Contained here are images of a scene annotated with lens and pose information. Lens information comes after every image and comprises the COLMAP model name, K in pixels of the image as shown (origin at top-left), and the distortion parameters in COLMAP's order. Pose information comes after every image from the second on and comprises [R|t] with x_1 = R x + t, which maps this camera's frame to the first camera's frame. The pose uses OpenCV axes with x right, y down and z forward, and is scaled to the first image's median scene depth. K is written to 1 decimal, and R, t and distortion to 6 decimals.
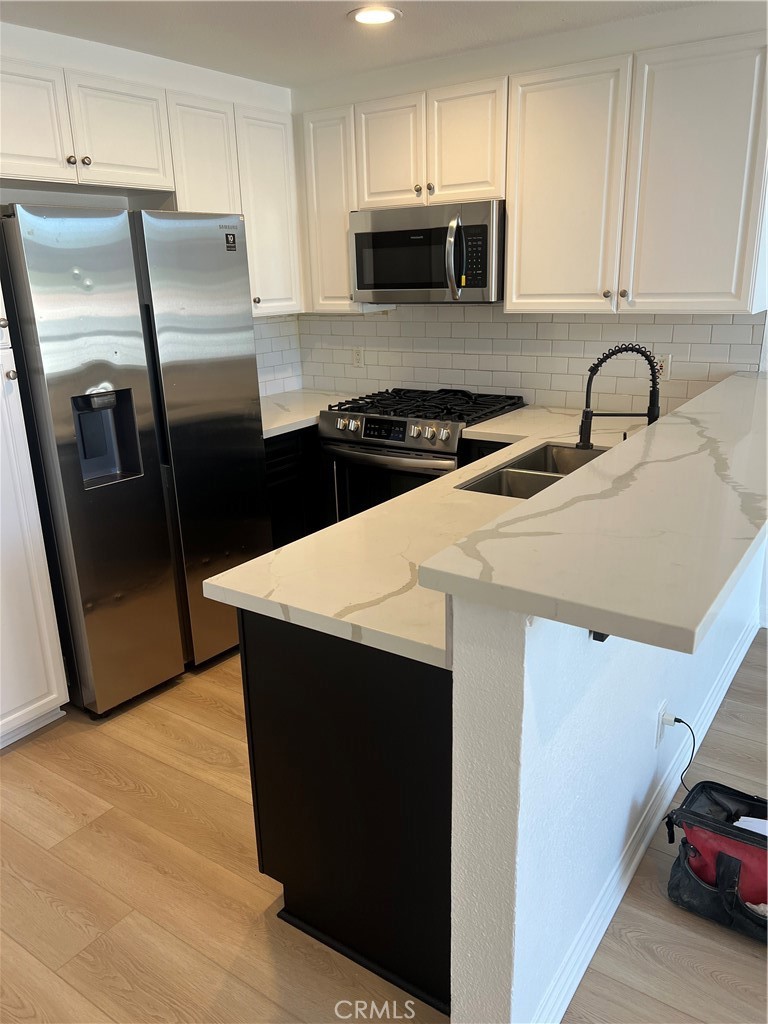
lens RADIAL K [[766.2, 0, 378.6], [0, 766.2, 511.9], [0, 0, 1]] dist [0.030974, -0.048577]
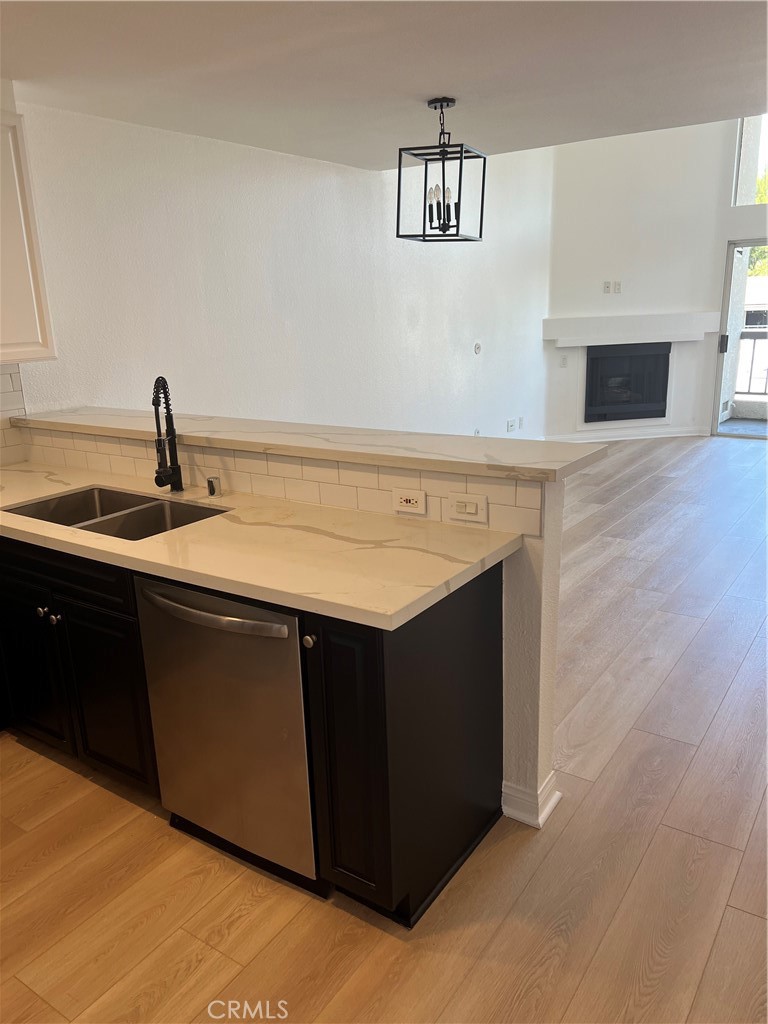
lens RADIAL K [[766.2, 0, 374.6], [0, 766.2, 516.4], [0, 0, 1]] dist [0.030974, -0.048577]
pose [[-0.005216, -0.239030, 0.970998, -1.065997], [0.333422, 0.915031, 0.227044, -0.231903], [-0.942763, 0.324936, 0.074925, 0.864387]]
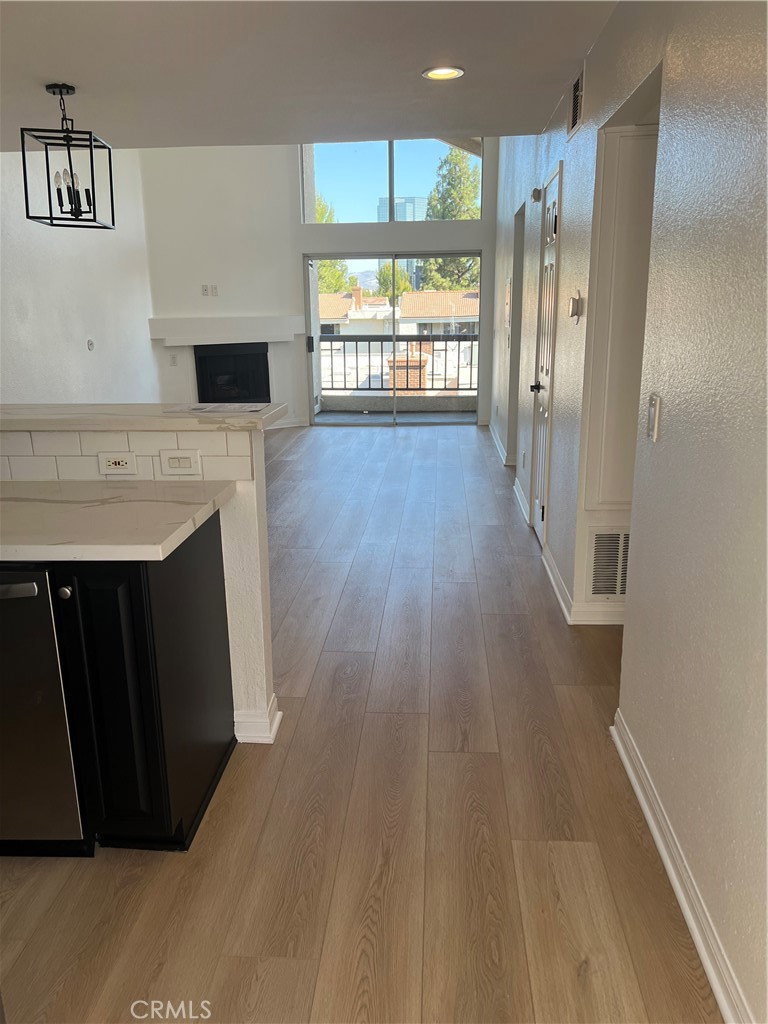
lens RADIAL K [[766.2, 0, 386.6], [0, 766.2, 506.8], [0, 0, 1]] dist [0.030974, -0.048577]
pose [[-0.519800, -0.182901, 0.834479, -1.183008], [0.282563, 0.885023, 0.369989, -0.240144], [-0.806205, 0.428113, -0.408354, 1.098399]]
